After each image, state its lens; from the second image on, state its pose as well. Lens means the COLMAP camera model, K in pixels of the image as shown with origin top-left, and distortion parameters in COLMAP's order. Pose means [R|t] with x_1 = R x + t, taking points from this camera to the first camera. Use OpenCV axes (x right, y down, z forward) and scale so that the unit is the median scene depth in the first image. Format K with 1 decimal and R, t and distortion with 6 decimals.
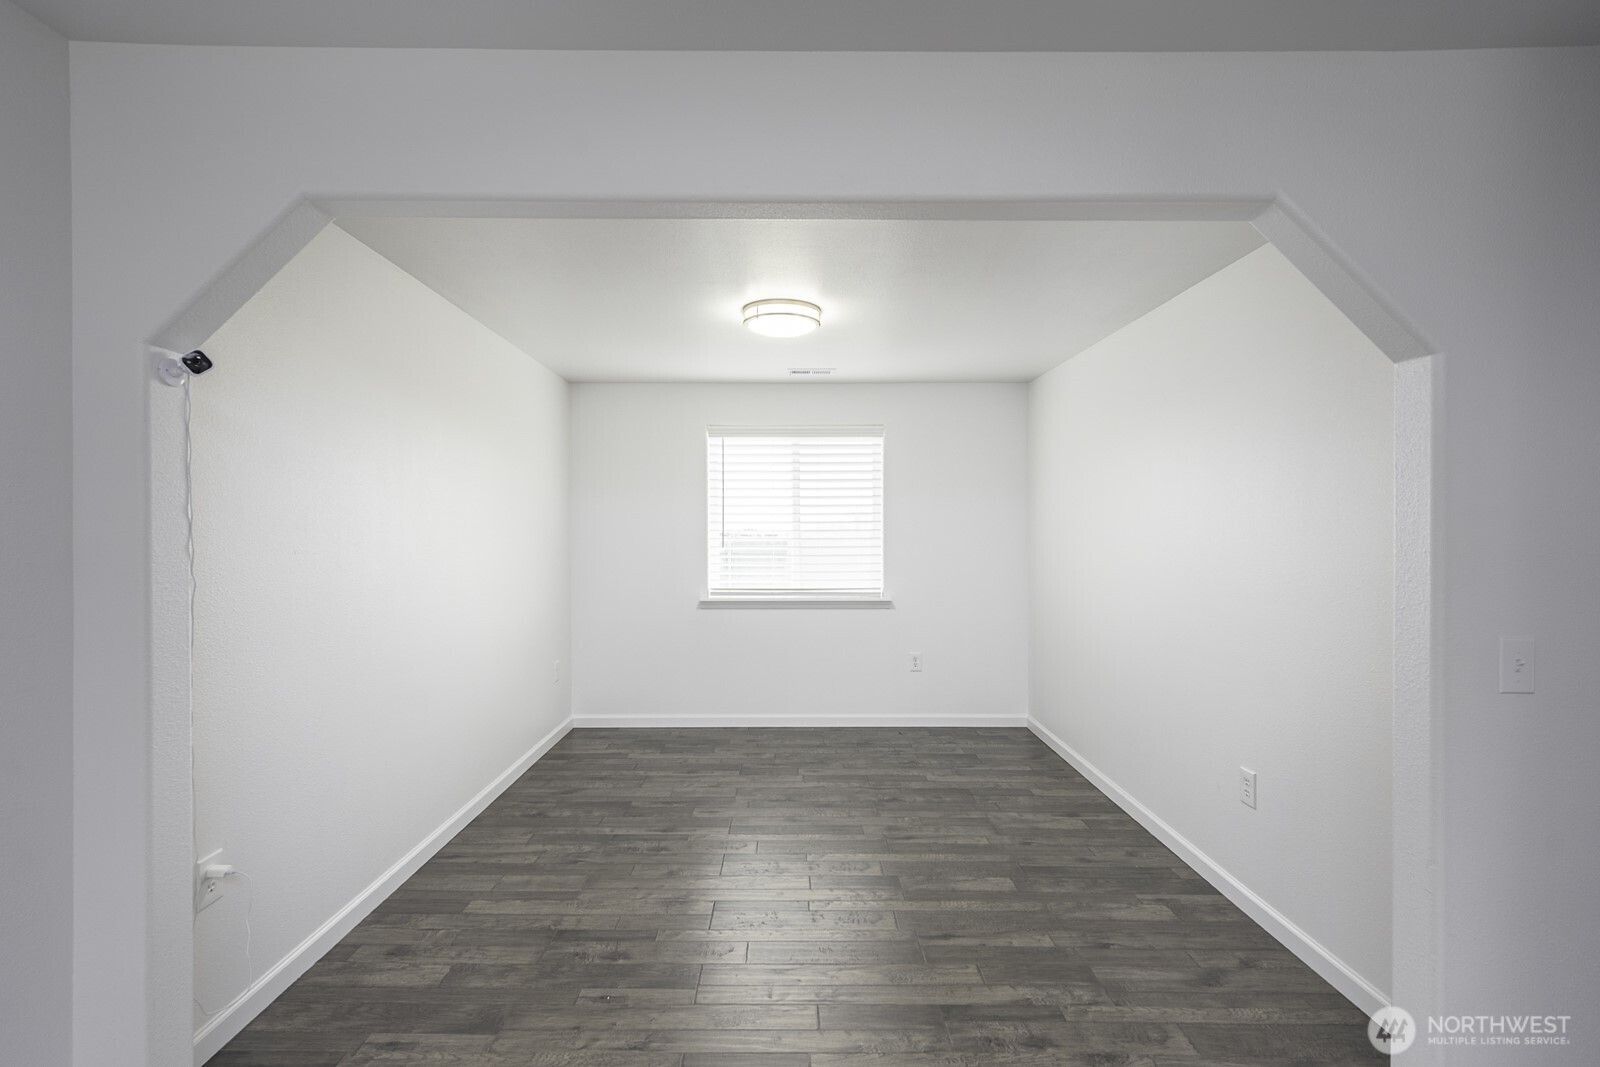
lens RADIAL K [[717.7, 0, 790.2], [0, 717.7, 526.0], [0, 0, 1]] dist [-0.004165, 0.000134]
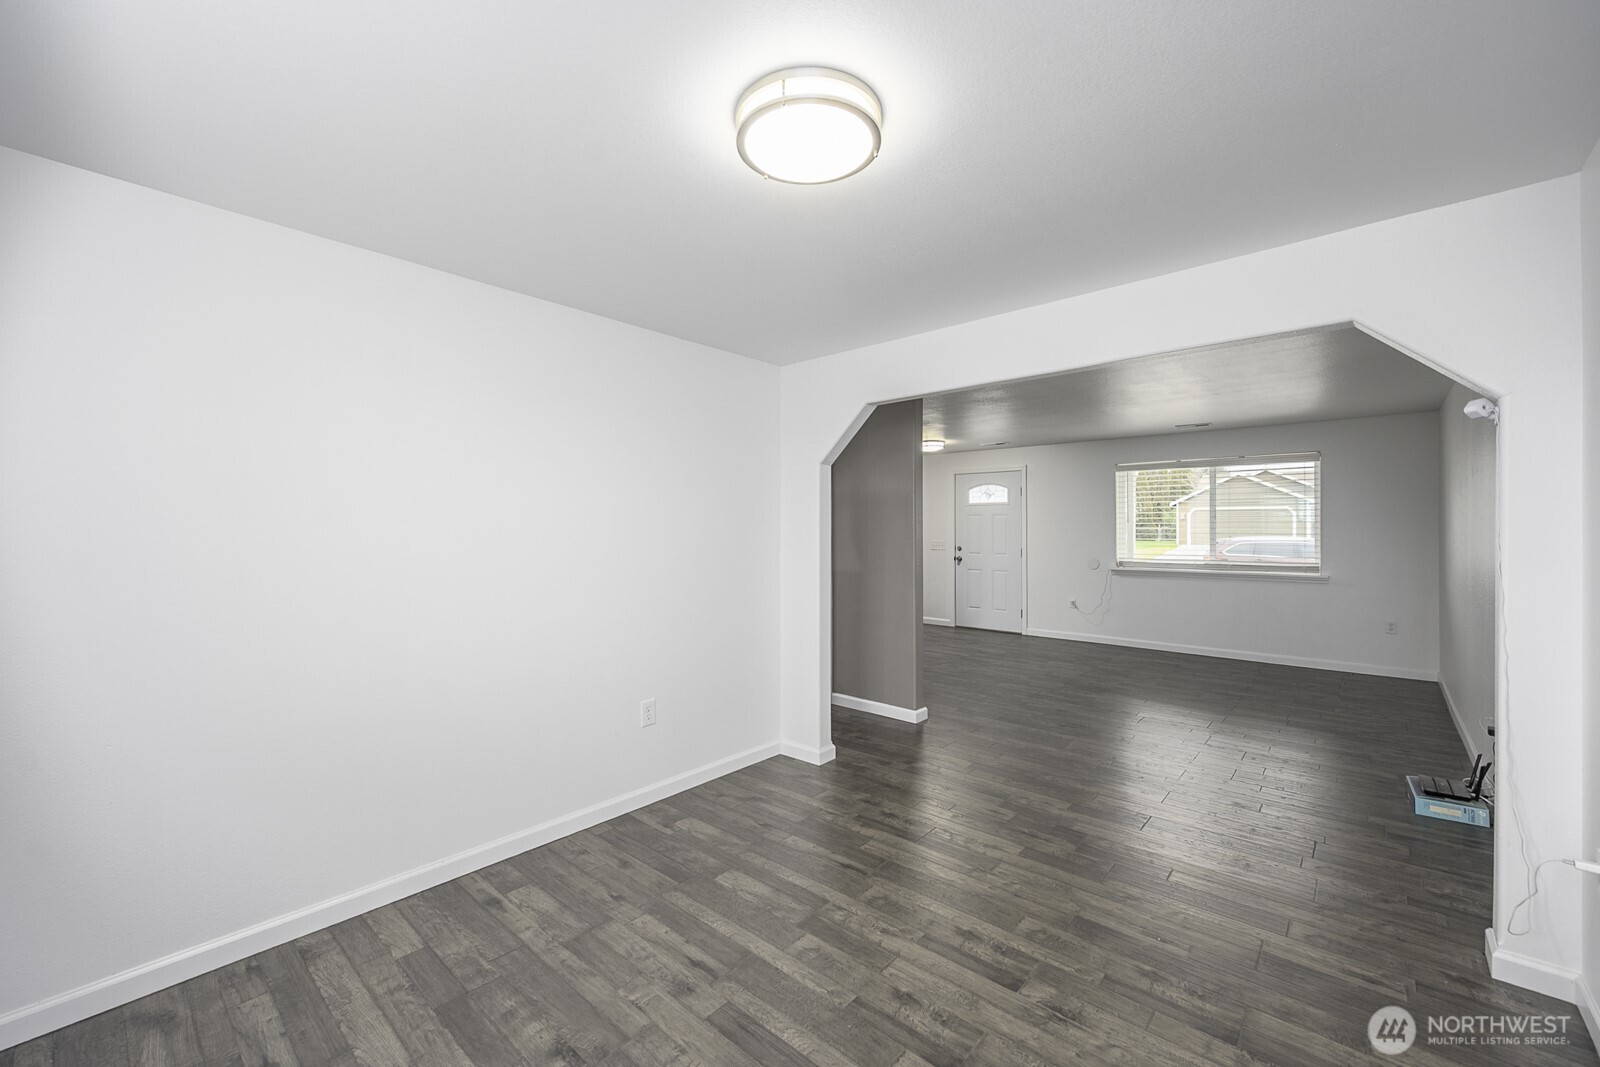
lens RADIAL K [[630.0, 0, 809.3], [0, 630.0, 525.1], [0, 0, 1]] dist [-0.002067, 0.001052]
pose [[-0.748408, 0.005392, 0.663216, -0.323781], [-0.001082, 0.999956, -0.009351, 0.008352], [-0.663237, -0.007716, -0.748369, 1.359992]]
